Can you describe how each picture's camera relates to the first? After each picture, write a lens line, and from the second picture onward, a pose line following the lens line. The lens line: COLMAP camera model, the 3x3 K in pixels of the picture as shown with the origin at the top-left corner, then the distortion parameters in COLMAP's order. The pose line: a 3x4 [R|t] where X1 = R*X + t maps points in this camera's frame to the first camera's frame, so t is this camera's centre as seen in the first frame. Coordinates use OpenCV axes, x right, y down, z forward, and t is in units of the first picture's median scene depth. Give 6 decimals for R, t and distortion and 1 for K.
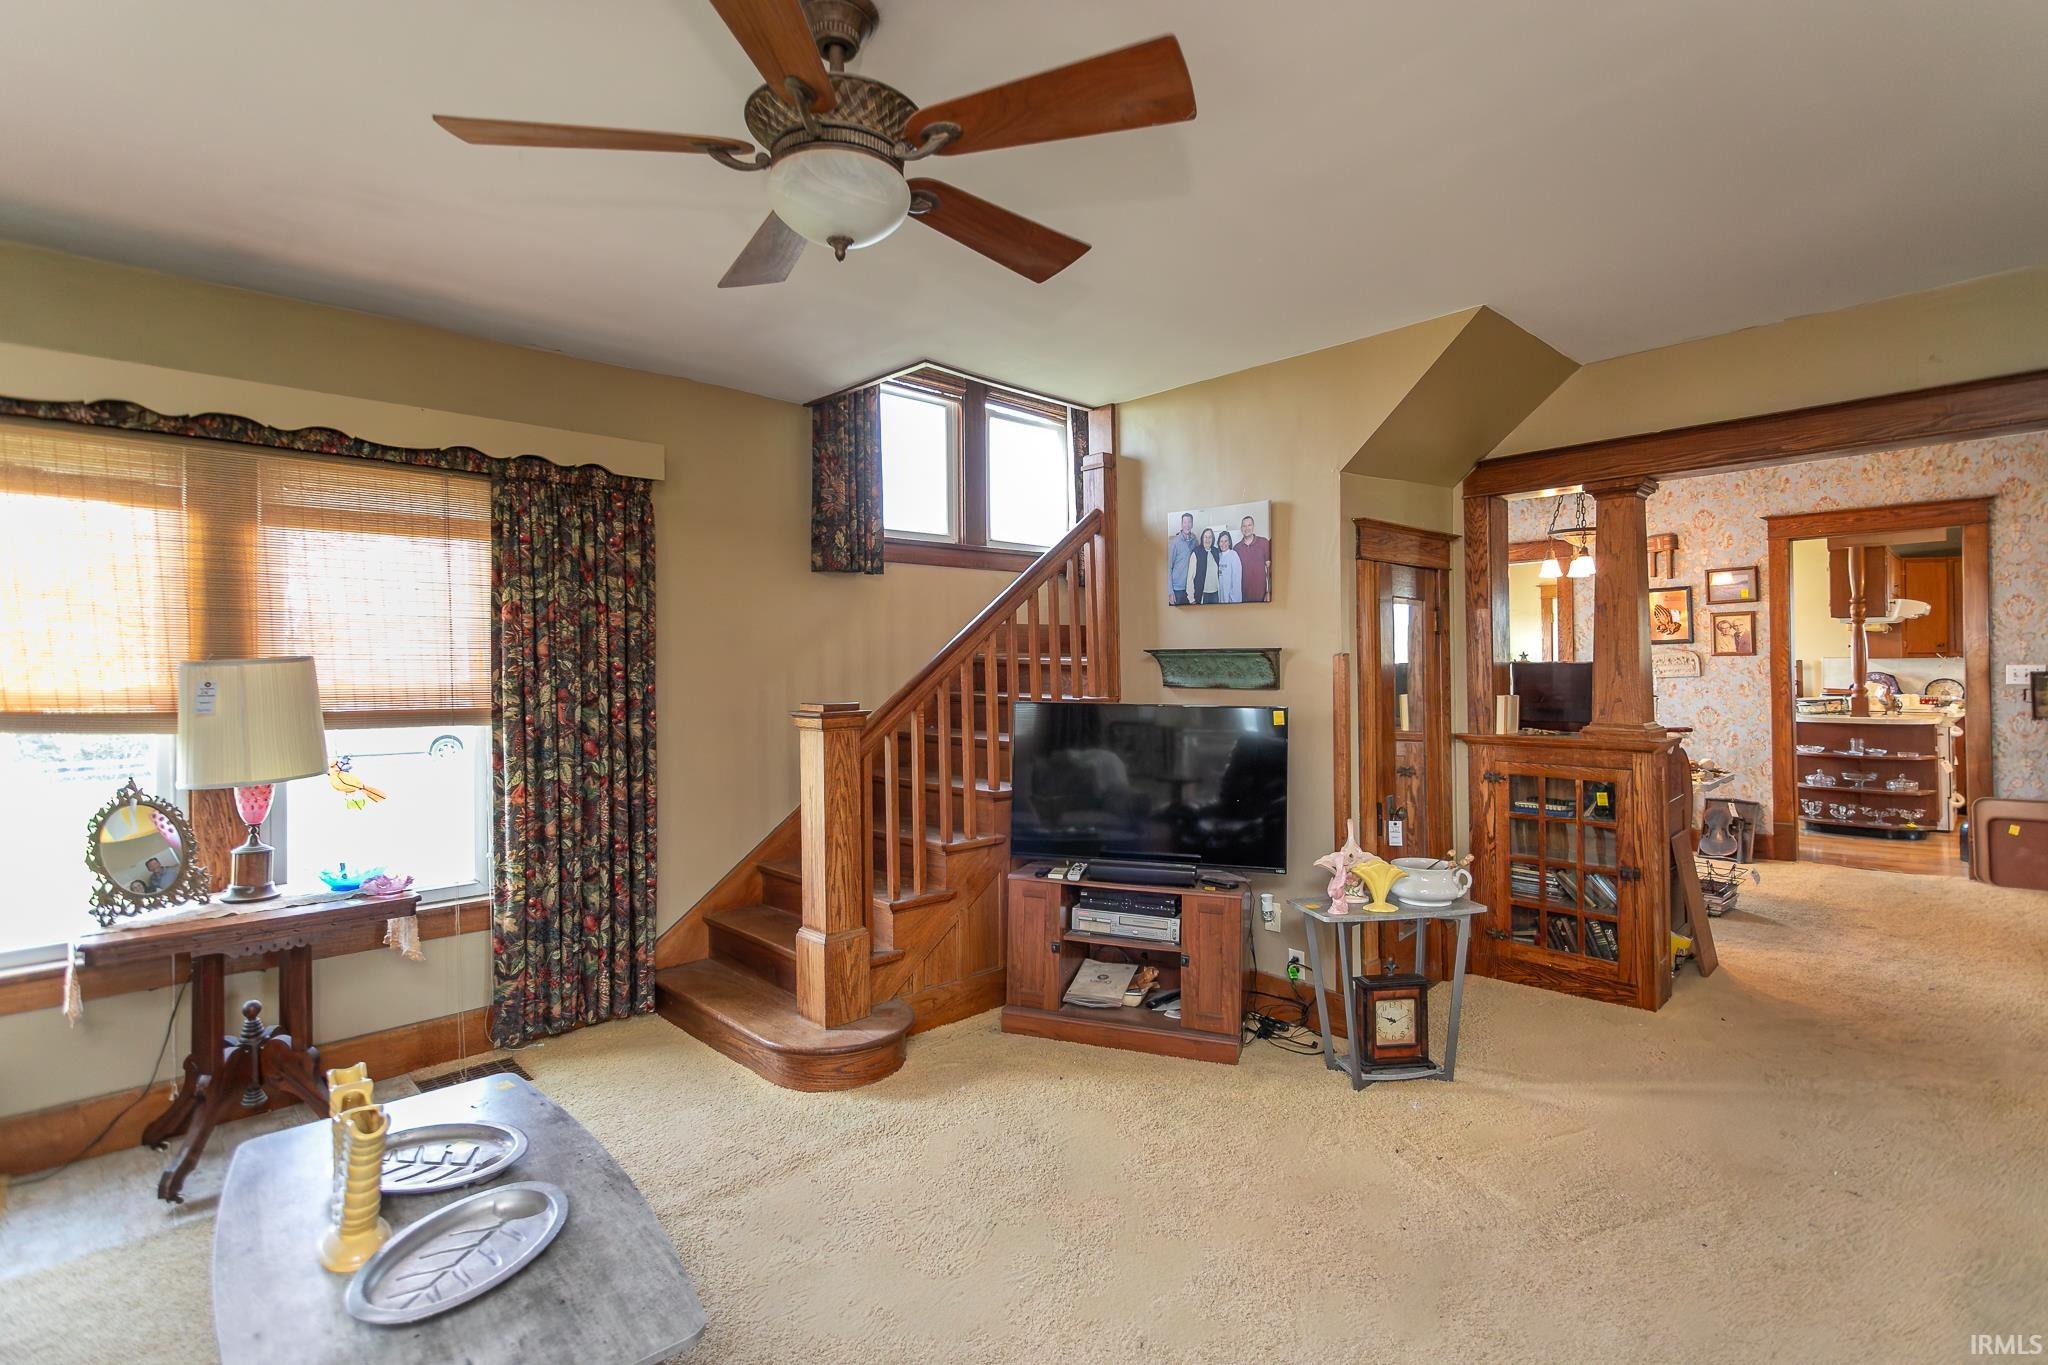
lens RADIAL K [[969.9, 0, 1017.7], [0, 969.9, 654.7], [0, 0, 1]] dist [0.003404, 0.001023]
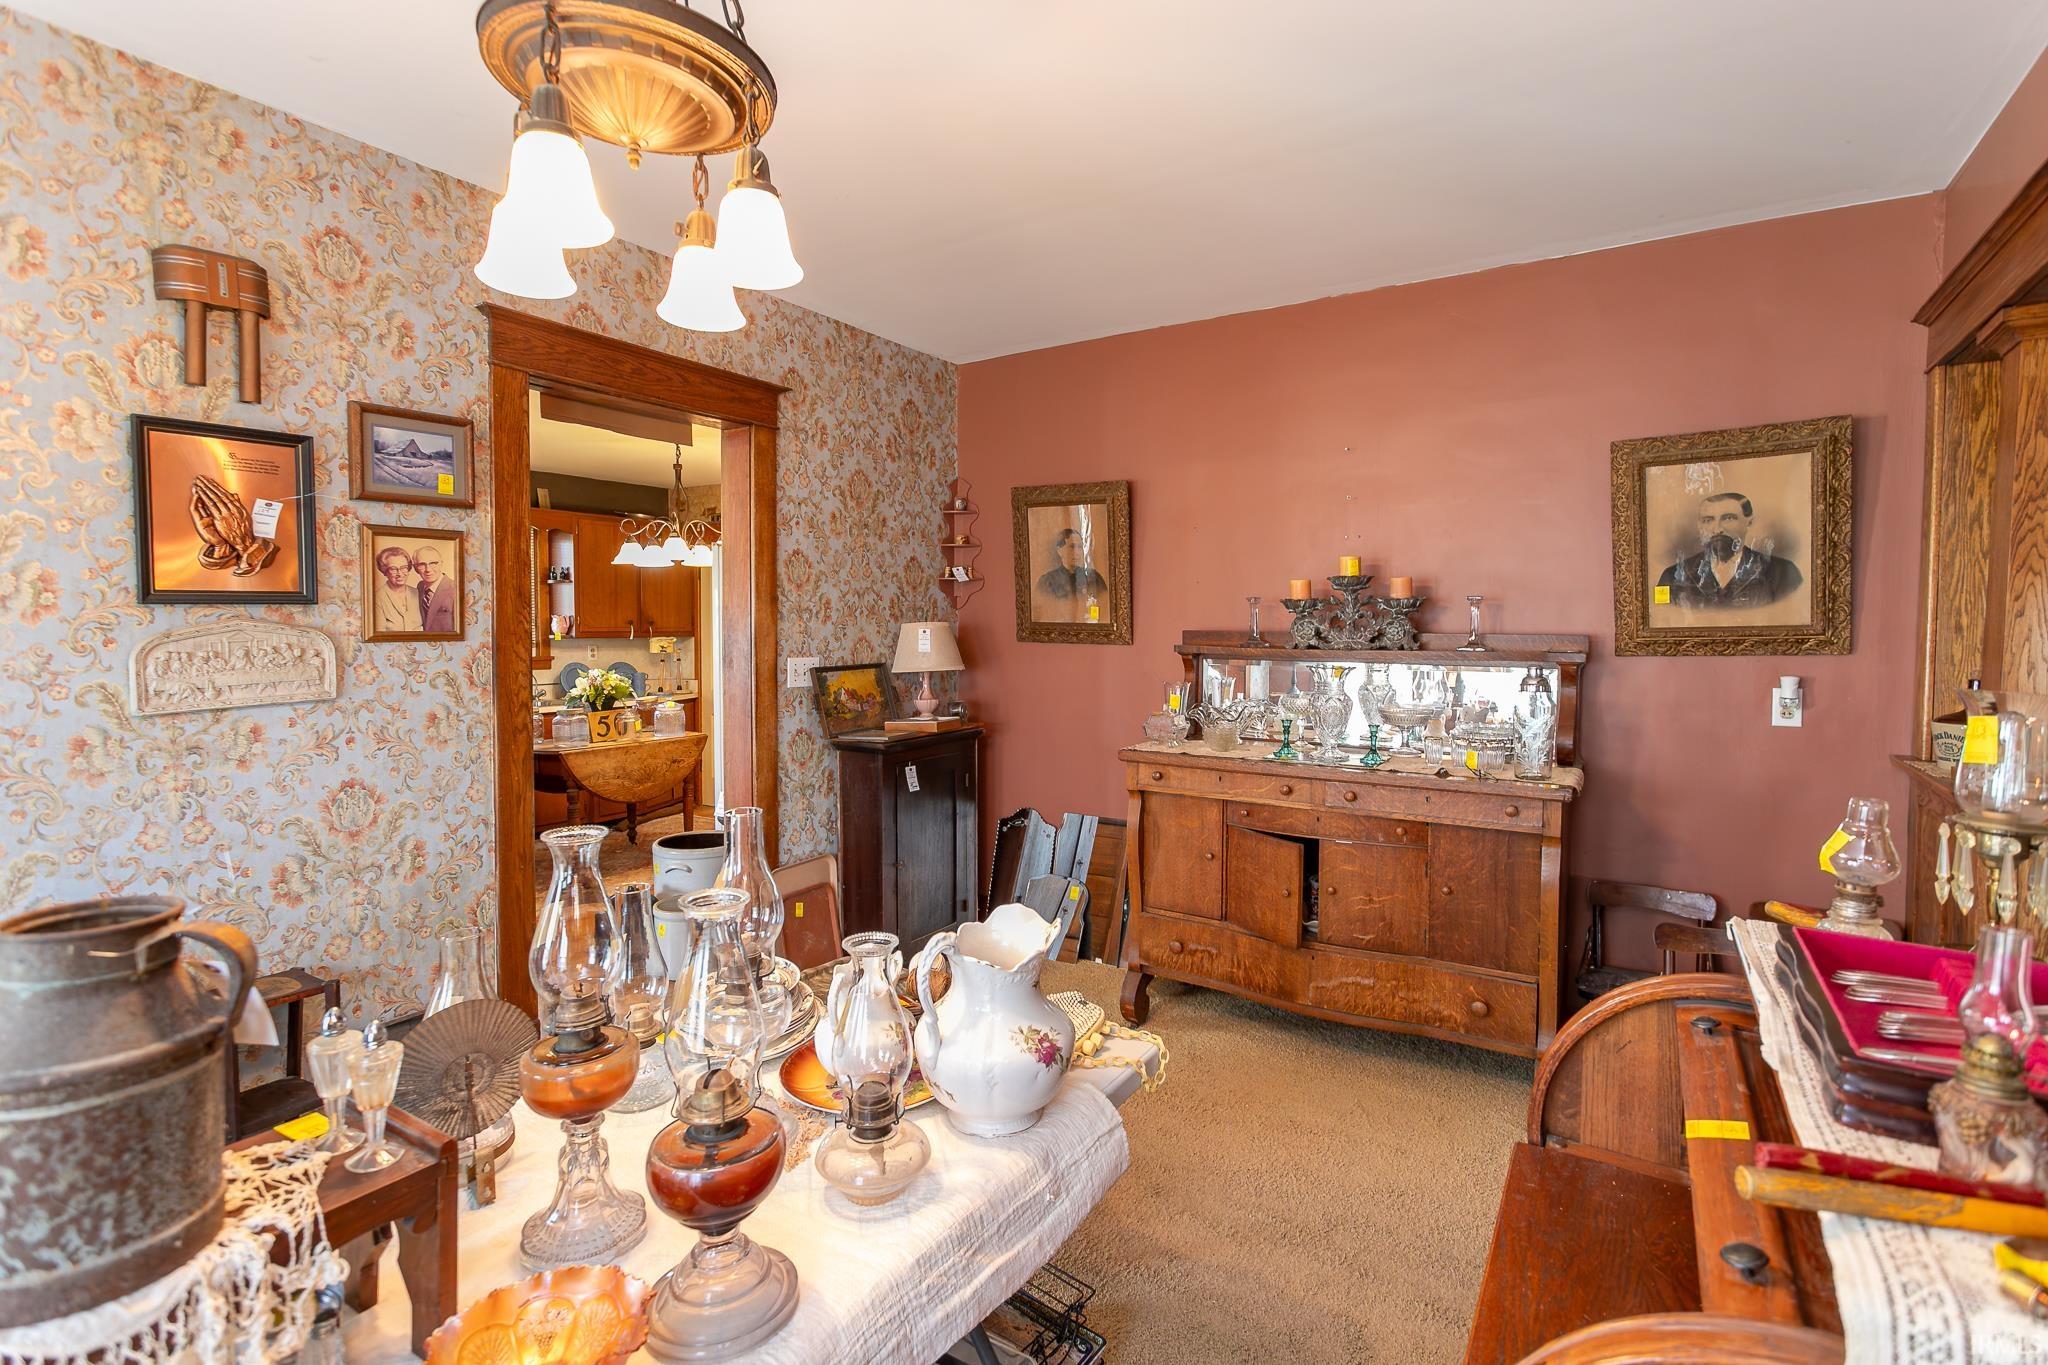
lens RADIAL K [[969.9, 0, 1017.7], [0, 969.9, 654.7], [0, 0, 1]] dist [0.003404, 0.001023]
pose [[-0.231595, -0.023708, 0.972523, 0.304256], [-0.019732, 0.999612, 0.019670, -0.006040], [-0.972612, -0.014634, -0.231973, 0.855029]]
